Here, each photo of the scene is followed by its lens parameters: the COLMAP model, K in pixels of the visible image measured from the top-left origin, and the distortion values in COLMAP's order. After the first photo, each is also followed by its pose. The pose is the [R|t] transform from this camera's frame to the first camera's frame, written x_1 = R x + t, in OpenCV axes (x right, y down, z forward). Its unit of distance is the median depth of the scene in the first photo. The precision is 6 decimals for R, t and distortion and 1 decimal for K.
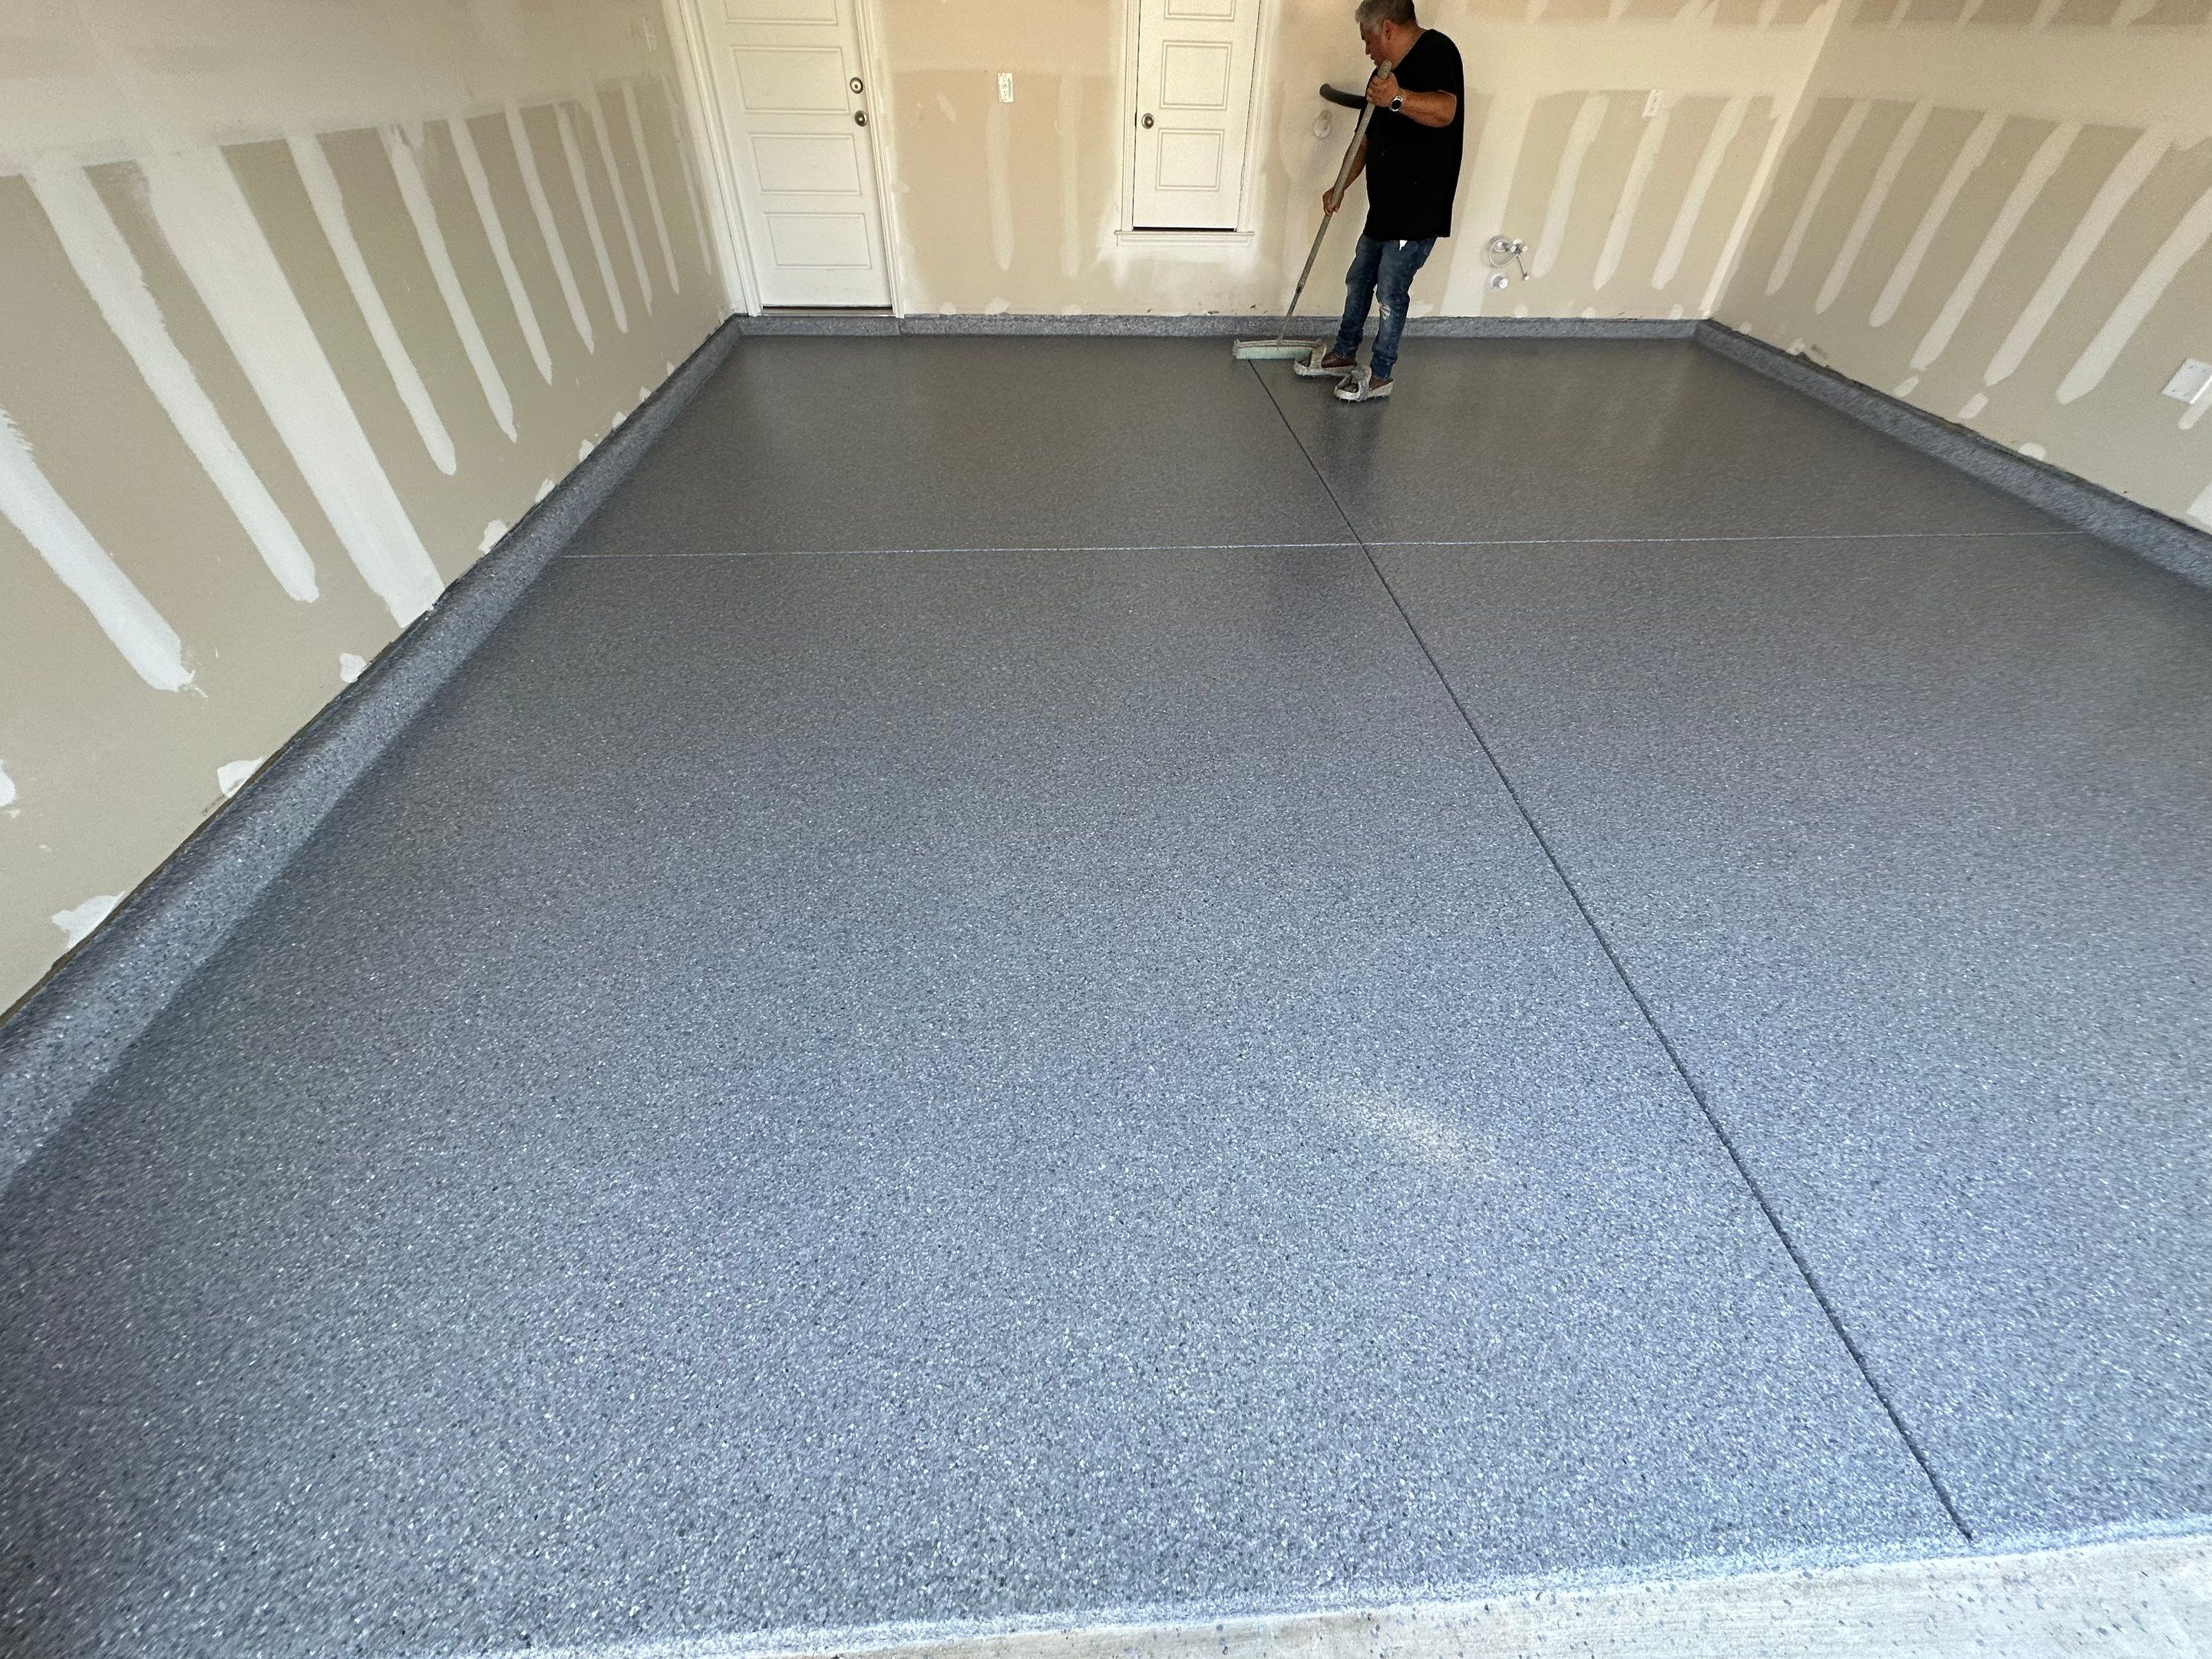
lens RADIAL K [[882.6, 0, 1104.8], [0, 882.6, 831.5], [0, 0, 1]] dist [-0.003382, 0.000840]
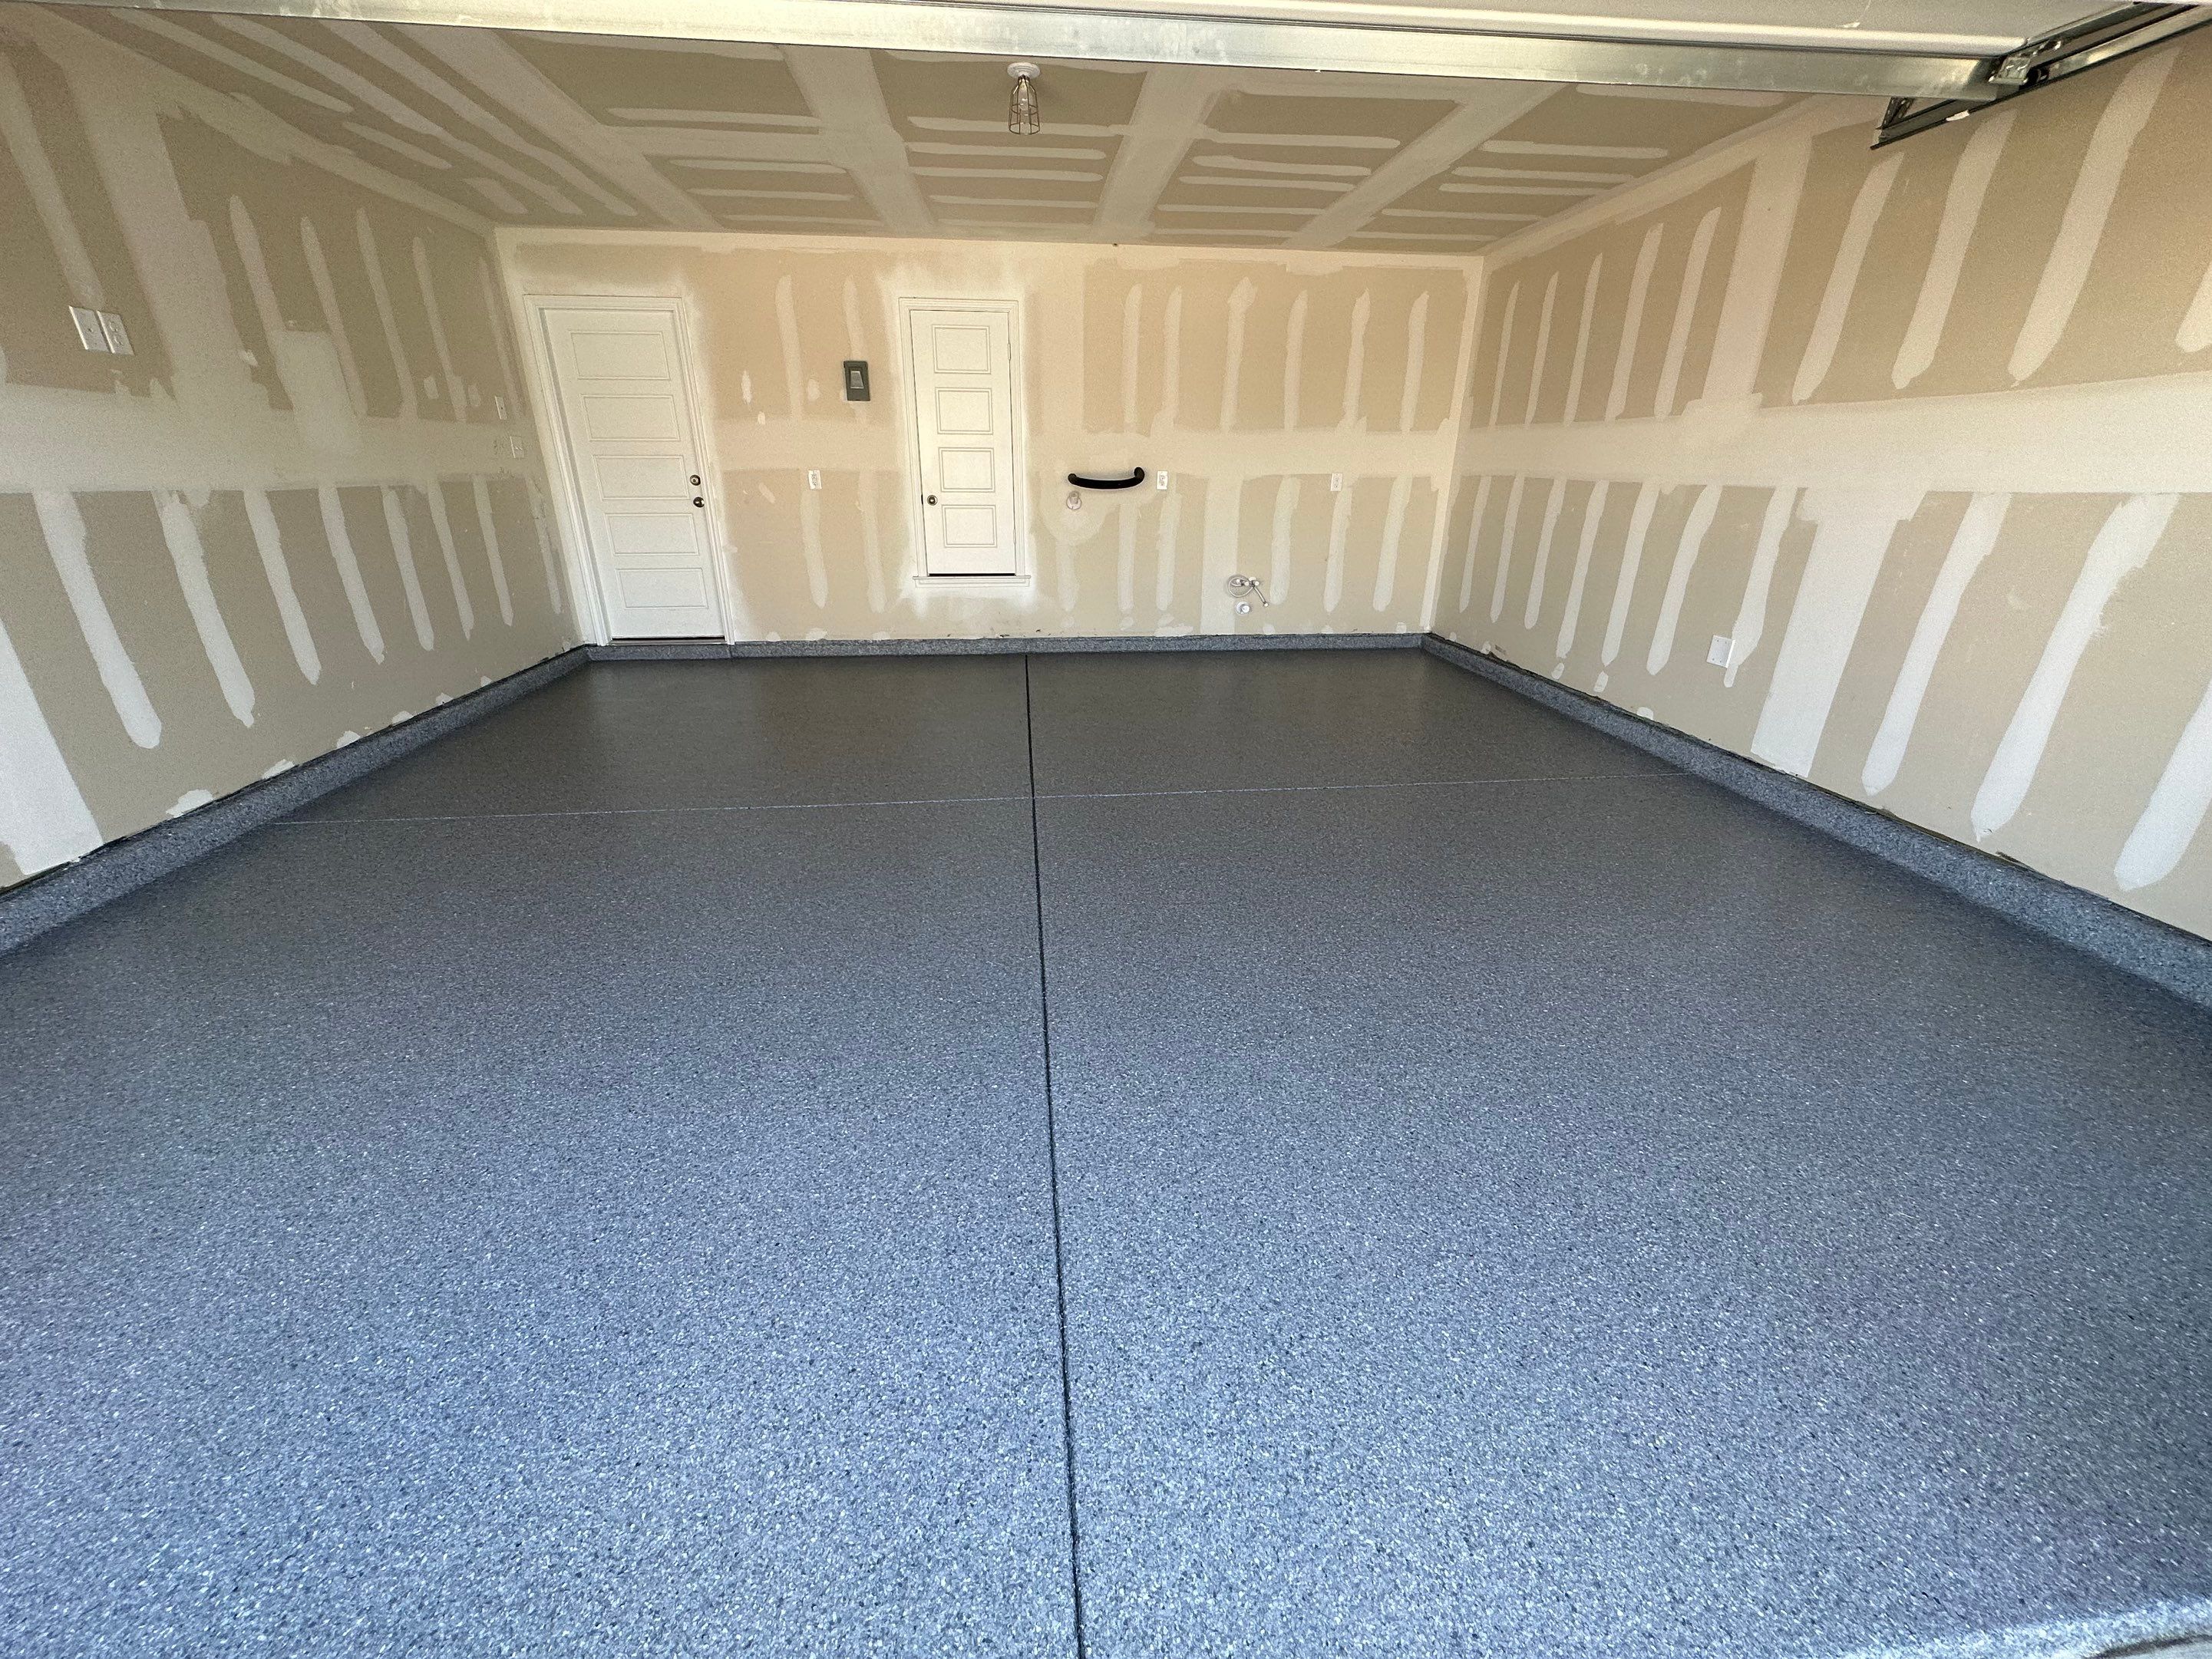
lens RADIAL K [[882.6, 0, 1104.8], [0, 882.6, 831.5], [0, 0, 1]] dist [-0.003382, 0.000840]
pose [[0.999214, -0.026865, 0.029142, 0.330087], [0.035131, 0.940735, -0.337319, 0.086082], [-0.018353, 0.338078, 0.940939, -0.026503]]
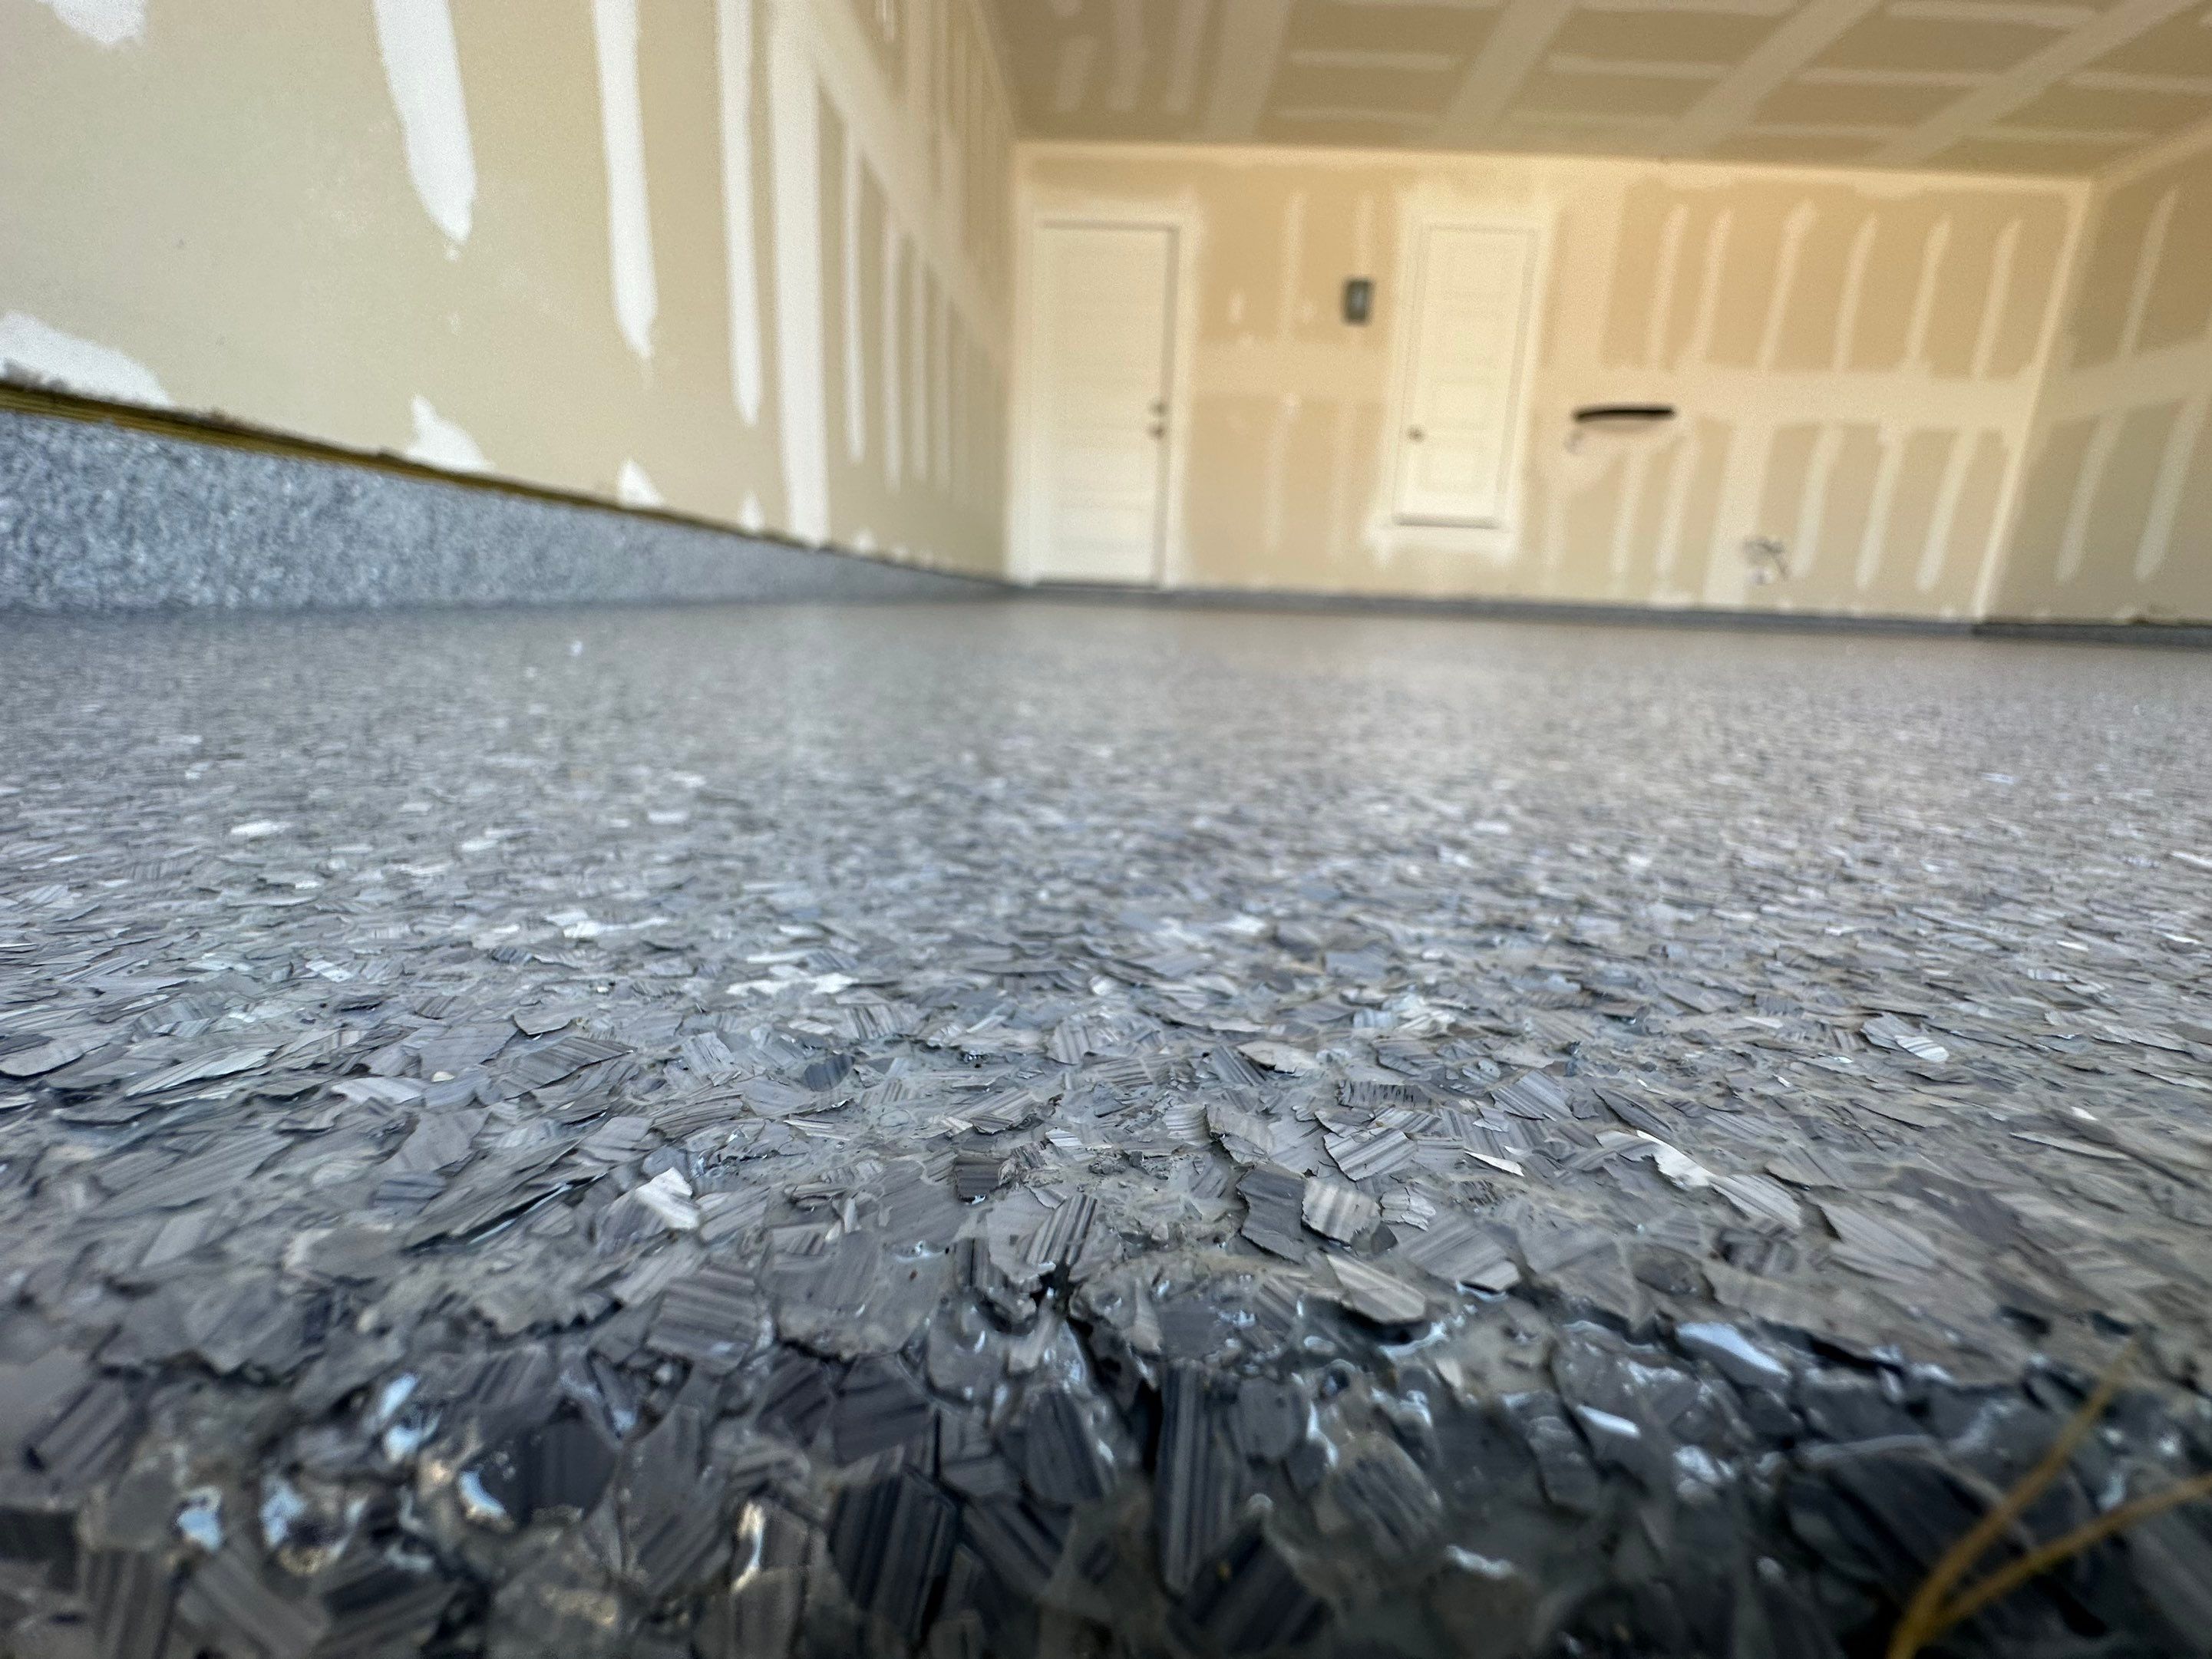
lens RADIAL K [[922.6, 0, 1103.7], [0, 922.6, 831.3], [0, 0, 1]] dist [-0.020885, 0.004299]
pose [[0.995039, 0.040299, -0.090962, -0.292705], [-0.078978, 0.875965, -0.475866, 0.282903], [0.060502, 0.480689, 0.874801, 0.280963]]
